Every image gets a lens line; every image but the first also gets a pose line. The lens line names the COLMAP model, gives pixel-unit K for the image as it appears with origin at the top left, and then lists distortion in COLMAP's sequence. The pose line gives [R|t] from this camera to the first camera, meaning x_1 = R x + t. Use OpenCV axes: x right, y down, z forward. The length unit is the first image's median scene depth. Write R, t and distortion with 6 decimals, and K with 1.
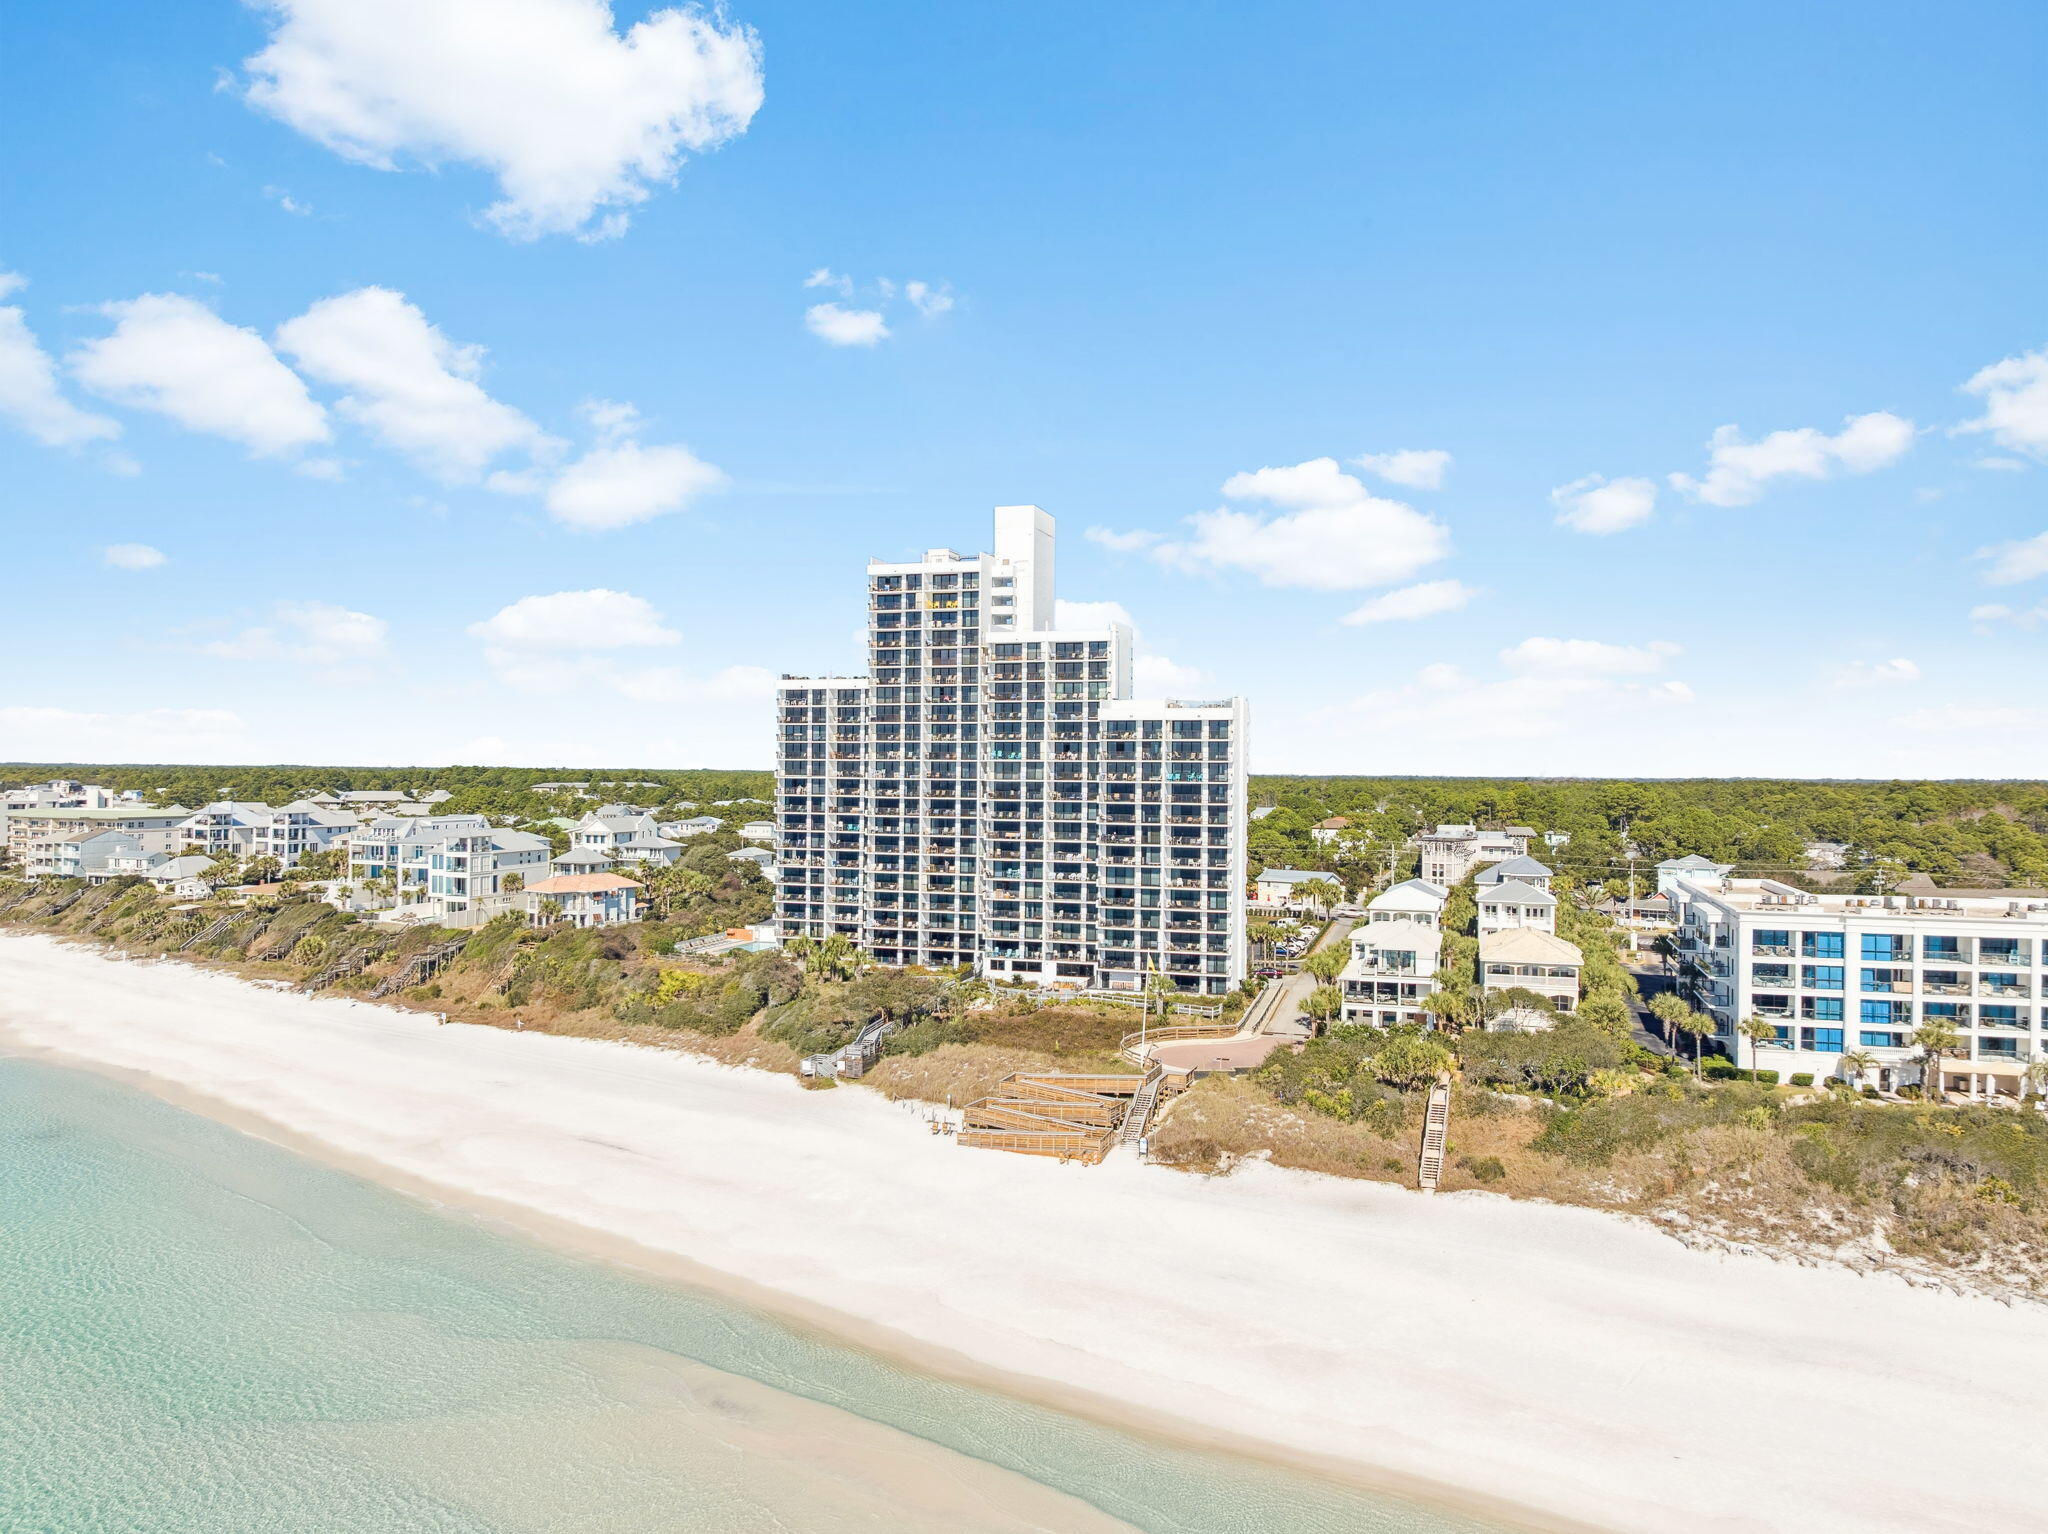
lens RADIAL K [[1456.9, 0, 1025.4], [0, 1456.9, 763.5], [0, 0, 1]] dist [-0.038557, 0.003609]
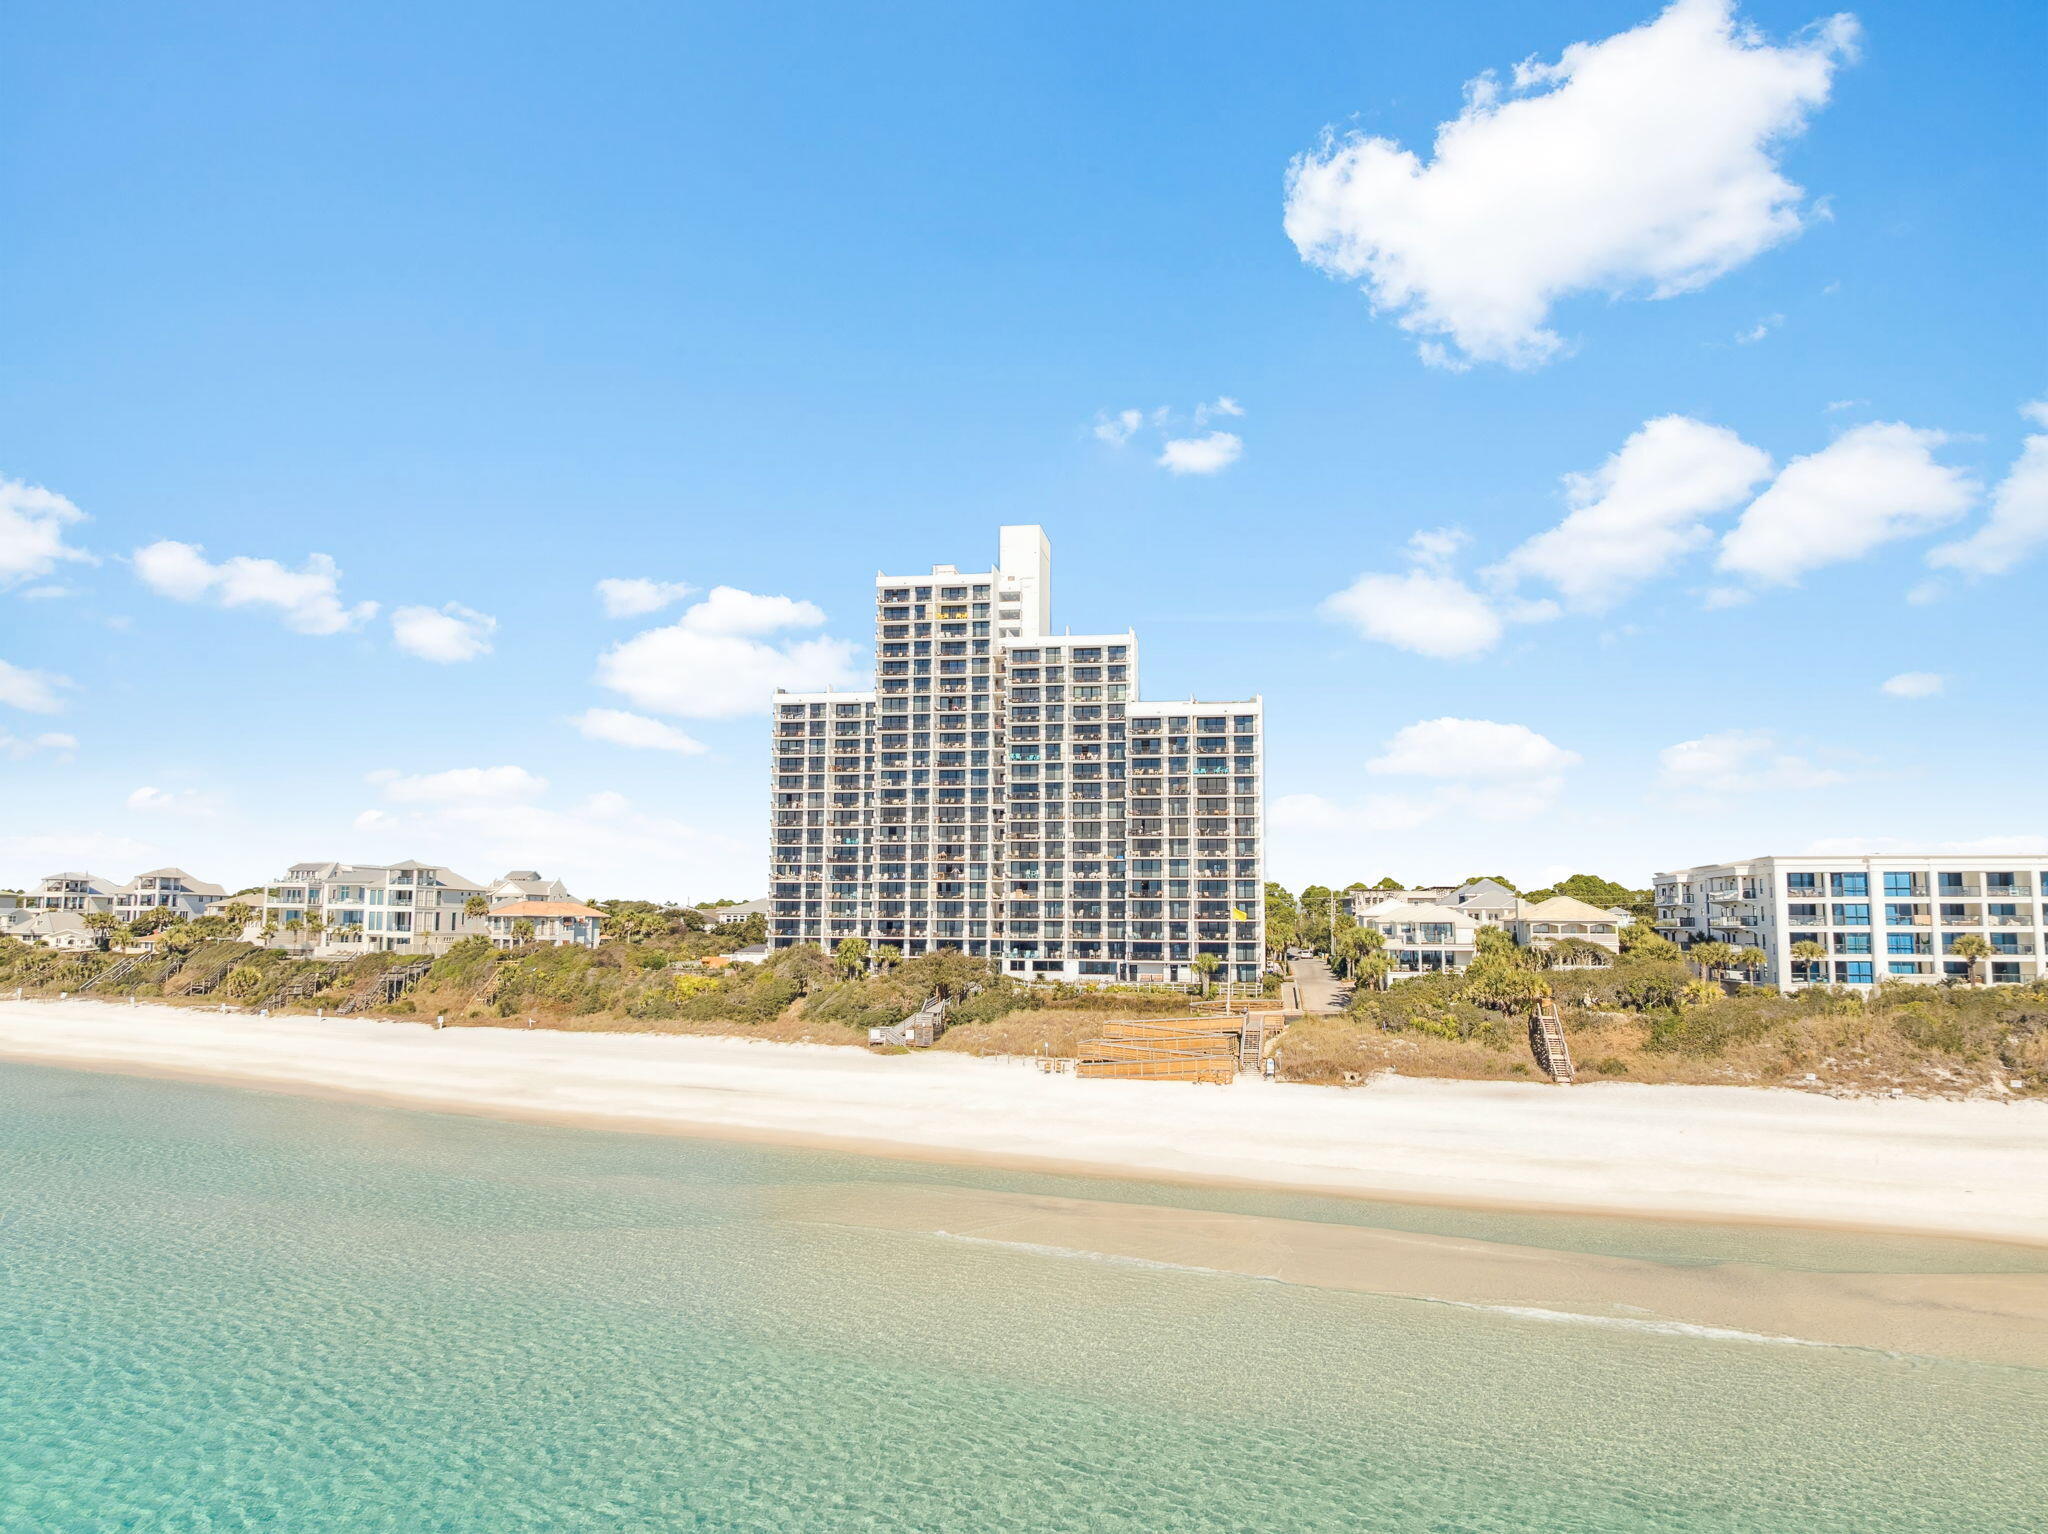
lens RADIAL K [[1456.9, 0, 1036.6], [0, 1456.9, 757.4], [0, 0, 1]] dist [-0.038557, 0.003609]
pose [[0.990288, 0.012966, 0.138423, -0.152377], [0.001501, 0.994586, -0.103902, 0.104774], [-0.139021, 0.103101, 0.984908, 0.001721]]
